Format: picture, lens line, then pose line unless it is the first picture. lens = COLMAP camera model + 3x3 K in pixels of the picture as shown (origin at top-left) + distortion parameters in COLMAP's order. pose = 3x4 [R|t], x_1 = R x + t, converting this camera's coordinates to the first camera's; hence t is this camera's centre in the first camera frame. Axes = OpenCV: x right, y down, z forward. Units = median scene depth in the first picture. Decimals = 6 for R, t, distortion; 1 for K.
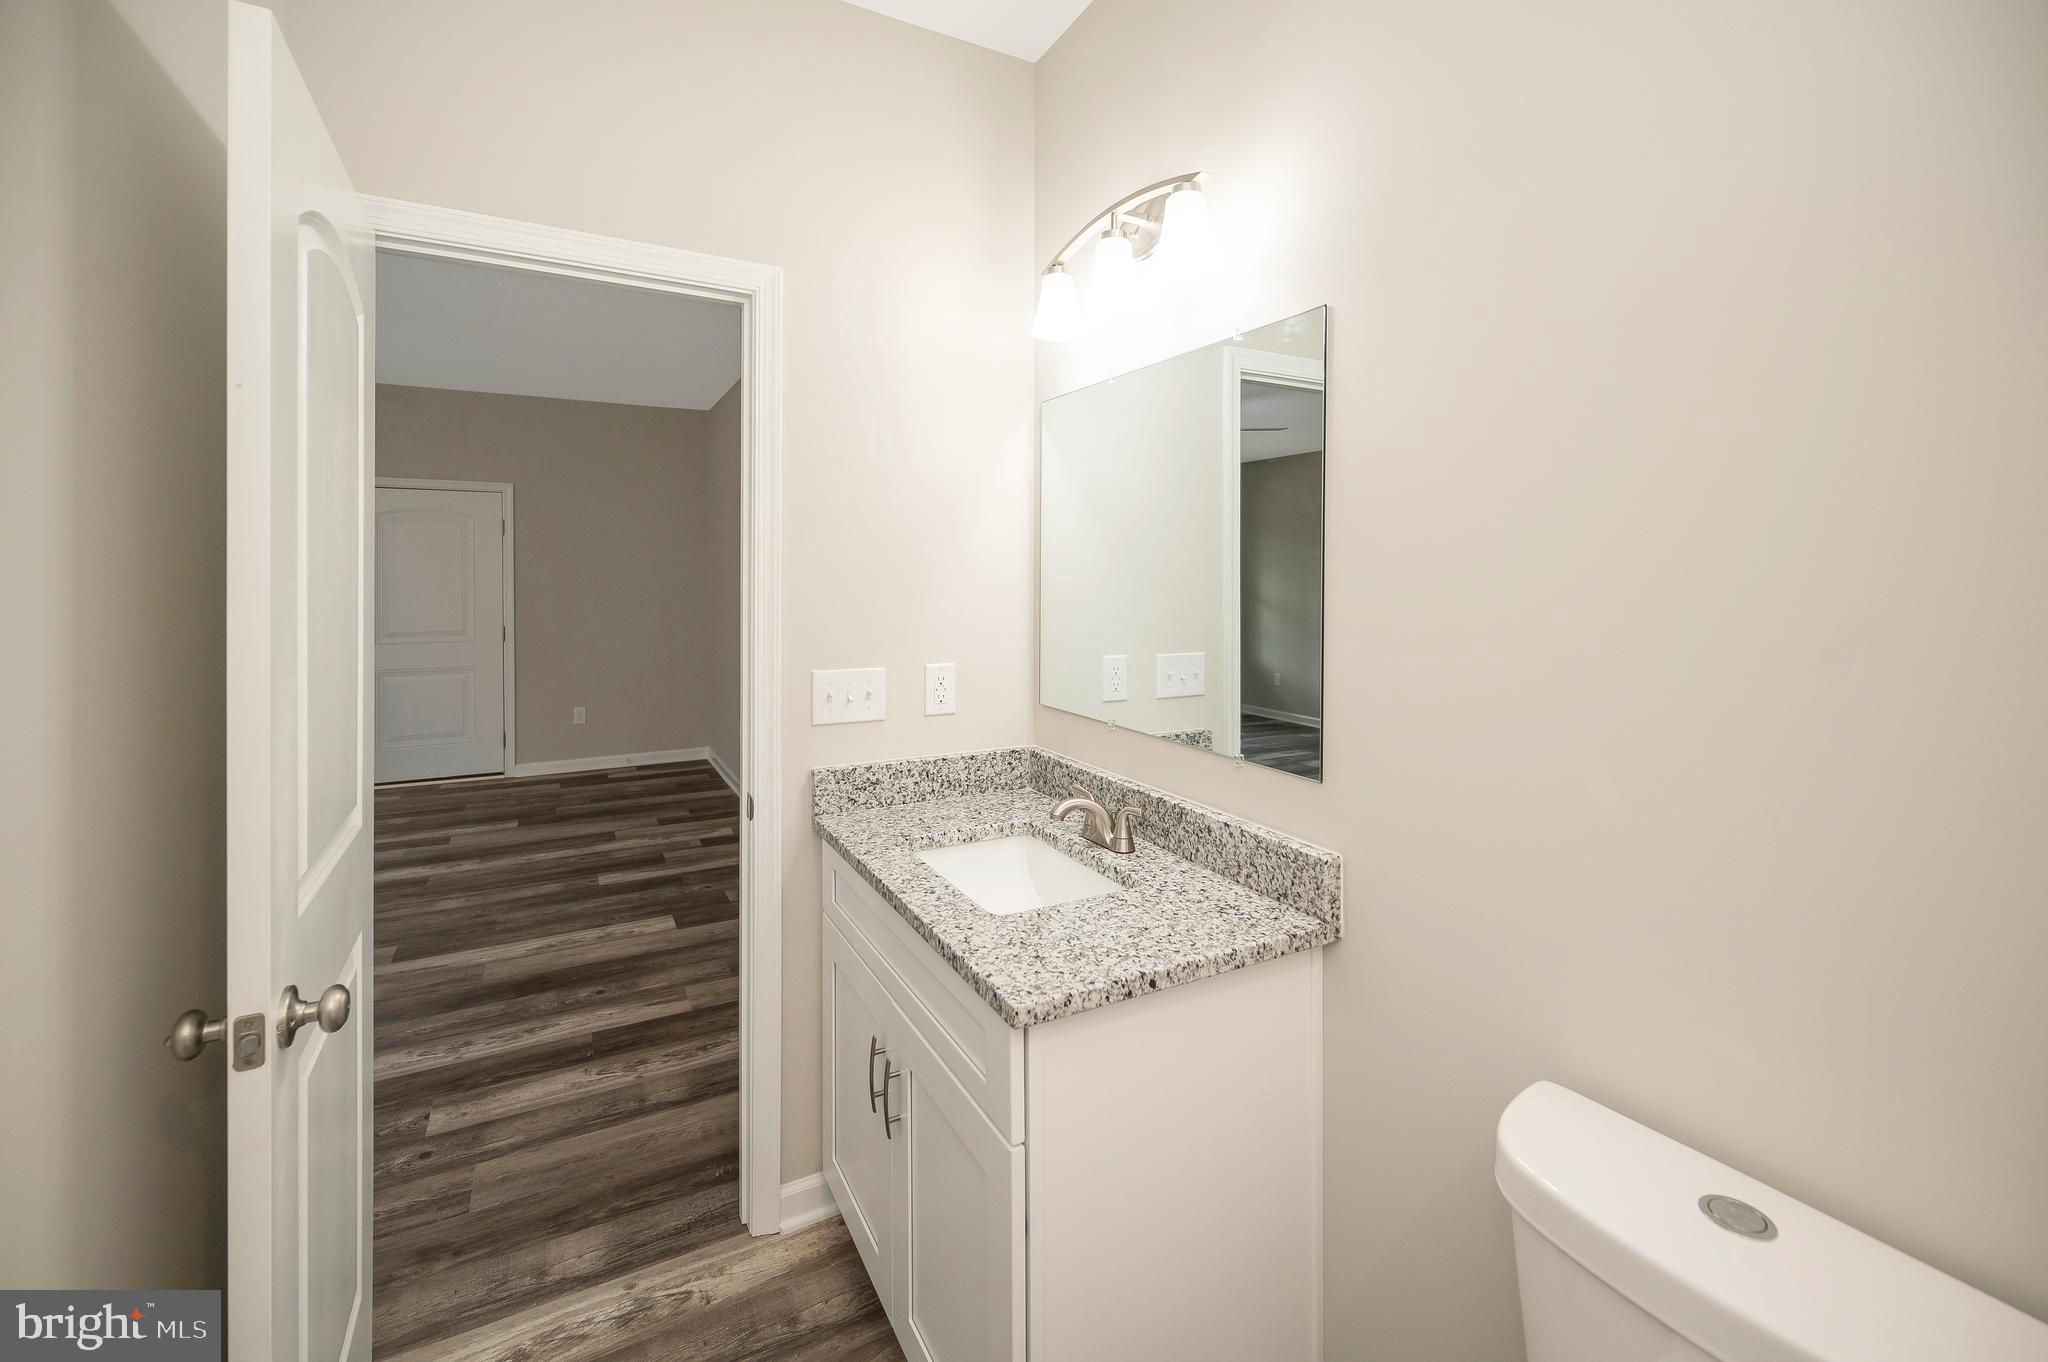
lens RADIAL K [[873.7, 0, 1035.6], [0, 873.7, 613.6], [0, 0, 1]] dist [-0.000389, 0.000019]
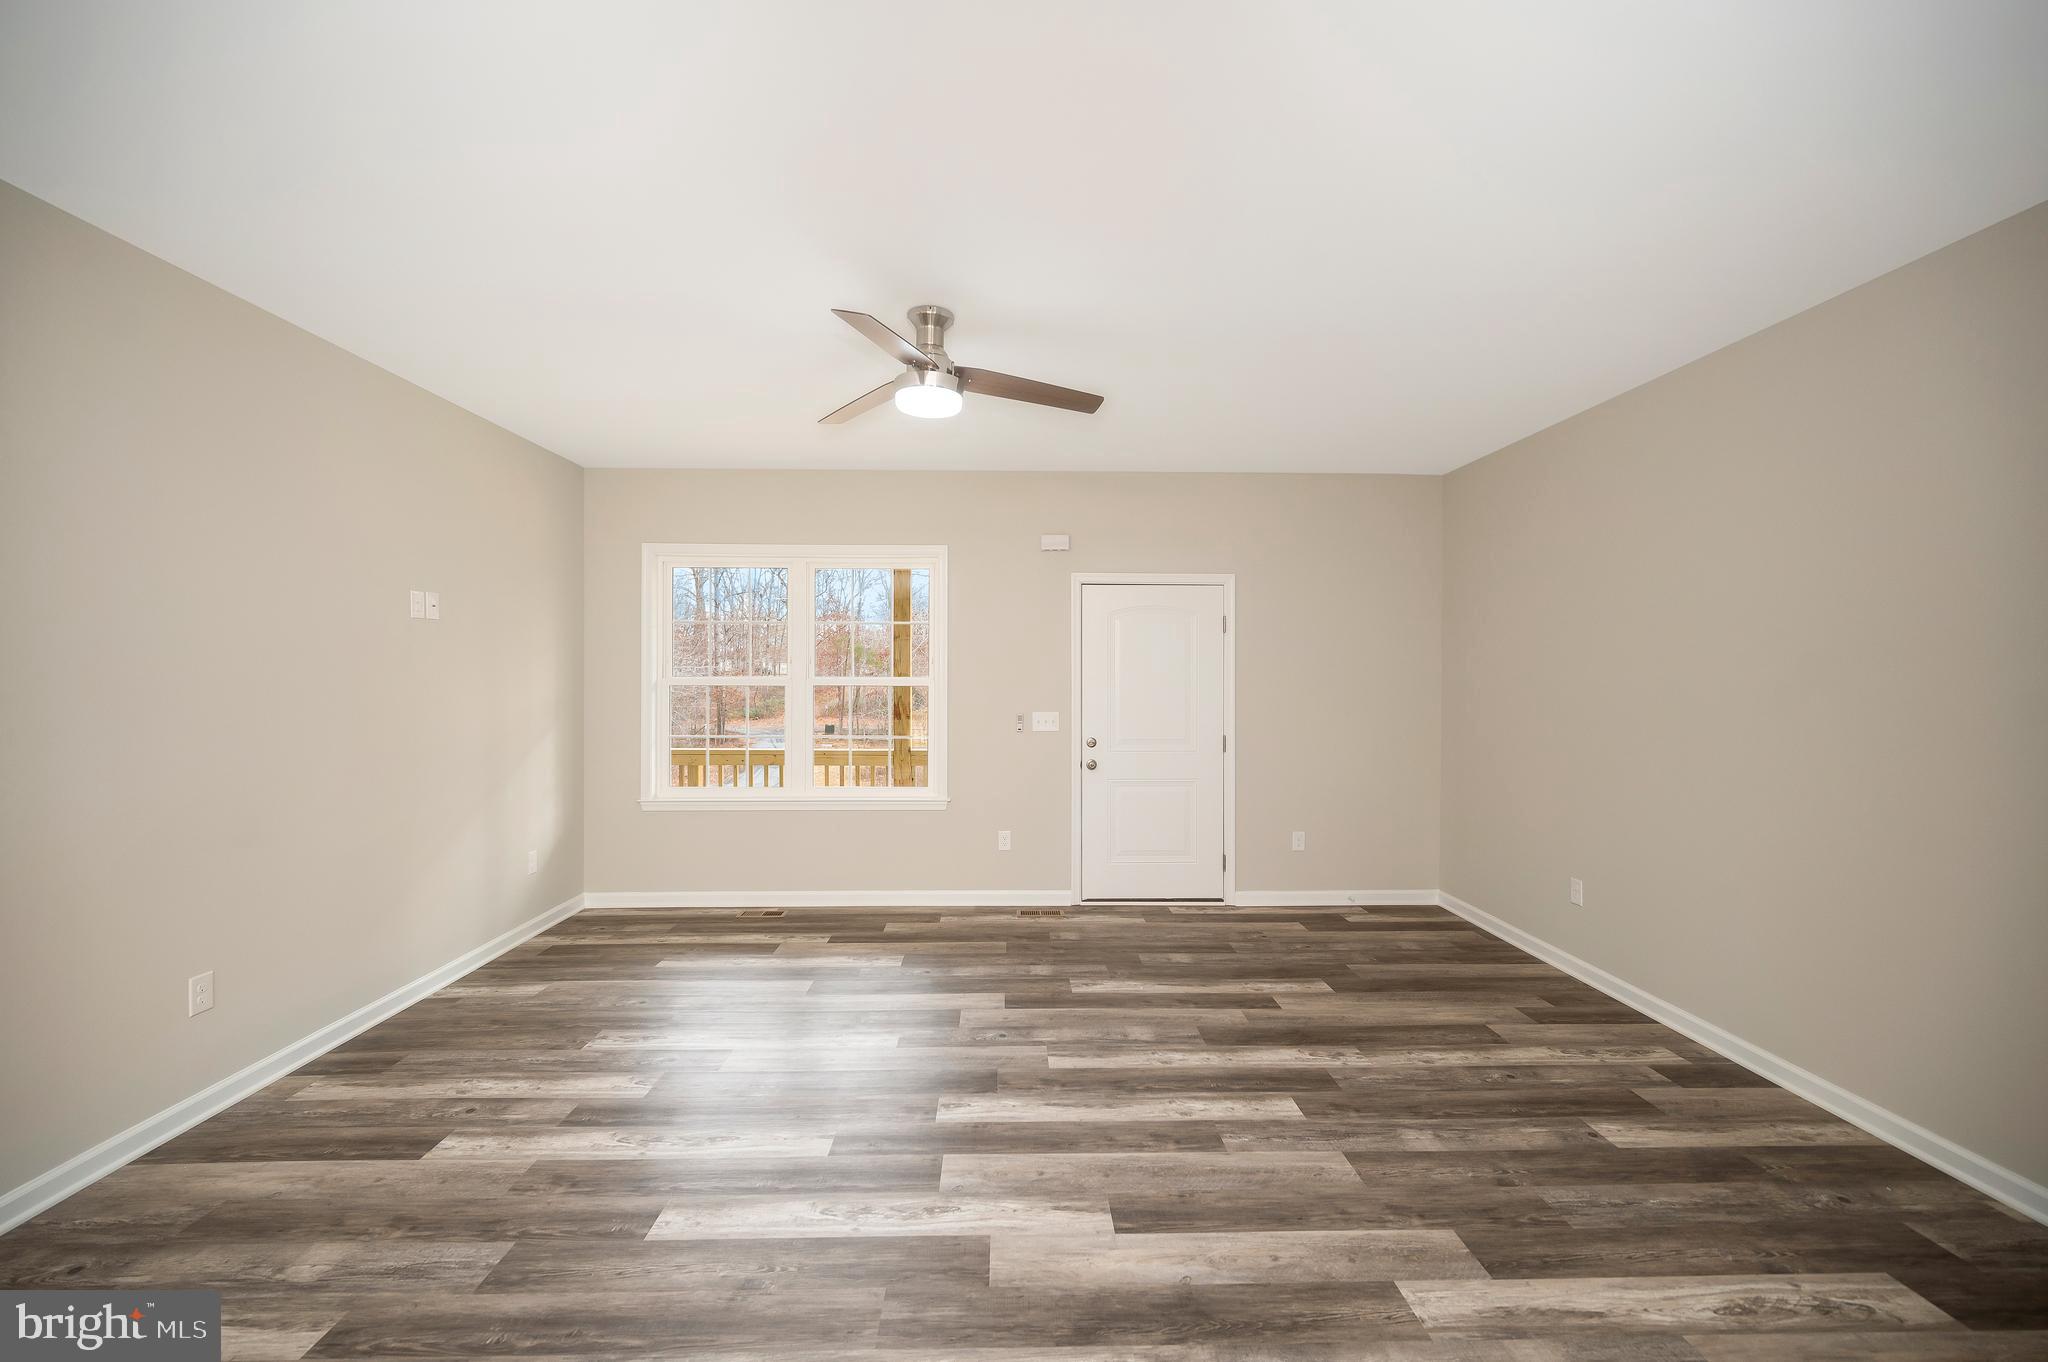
lens RADIAL K [[835.7, 0, 1024.0], [0, 835.7, 681.0], [0, 0, 1]] dist [-0.002384, -0.000216]
pose [[0.889434, 0.006477, -0.457017, -0.715680], [-0.023576, 0.999219, -0.031721, -0.014110], [0.456455, 0.038989, 0.888892, 0.255416]]
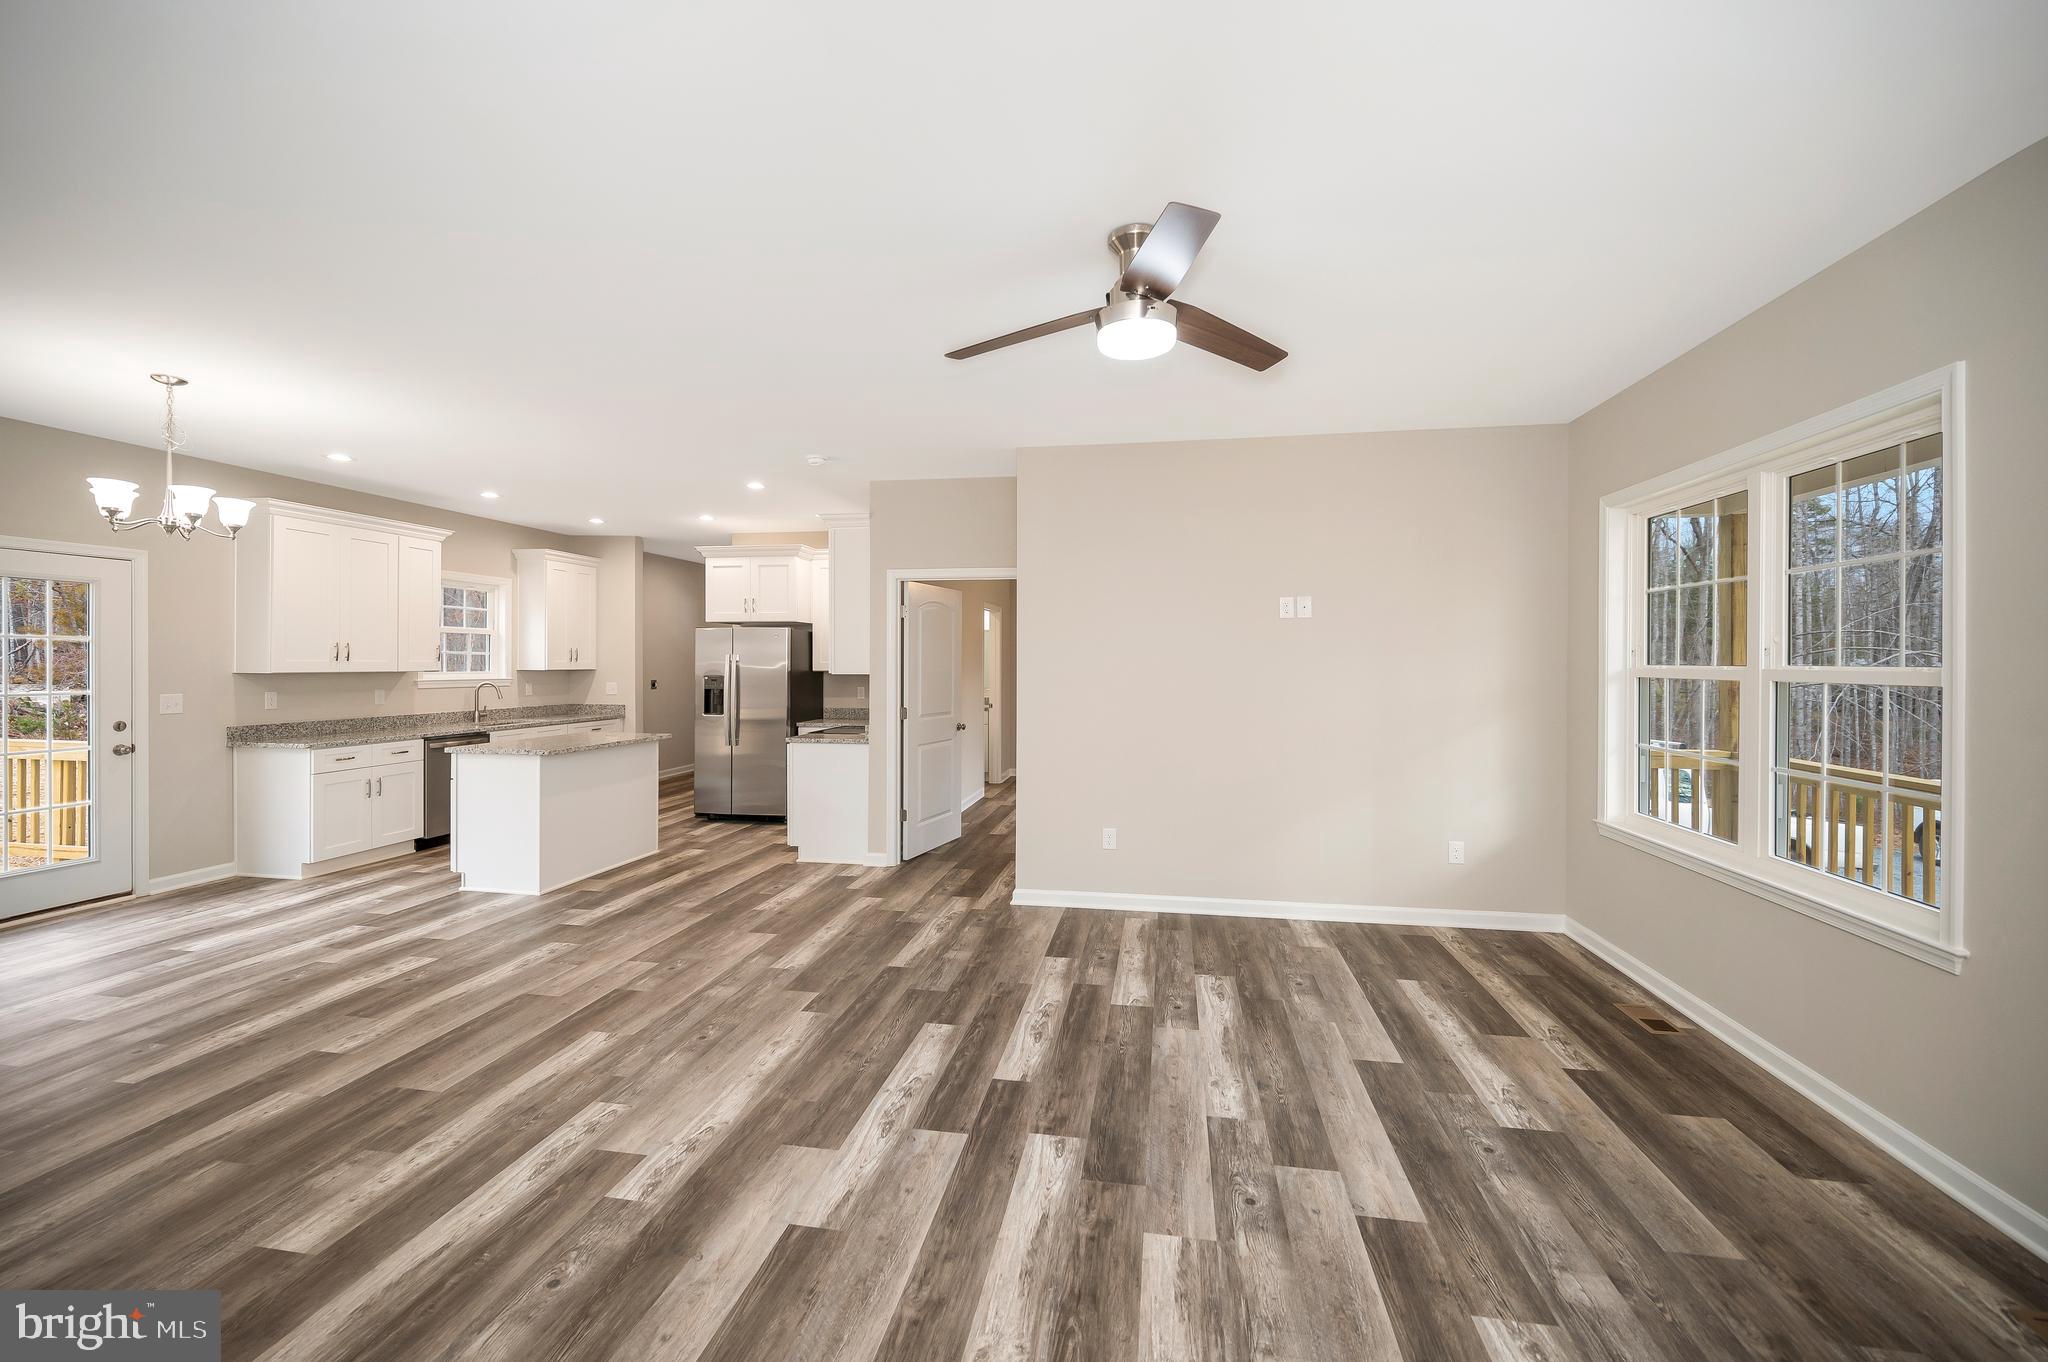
lens RADIAL K [[827.9, 0, 1021.6], [0, 827.9, 658.7], [0, 0, 1]] dist [-0.000137, -0.000458]
pose [[-0.628823, -0.003305, -0.777541, -0.566733], [-0.034706, 0.999114, 0.023821, -0.063197], [0.776773, 0.041965, -0.628381, 1.355221]]
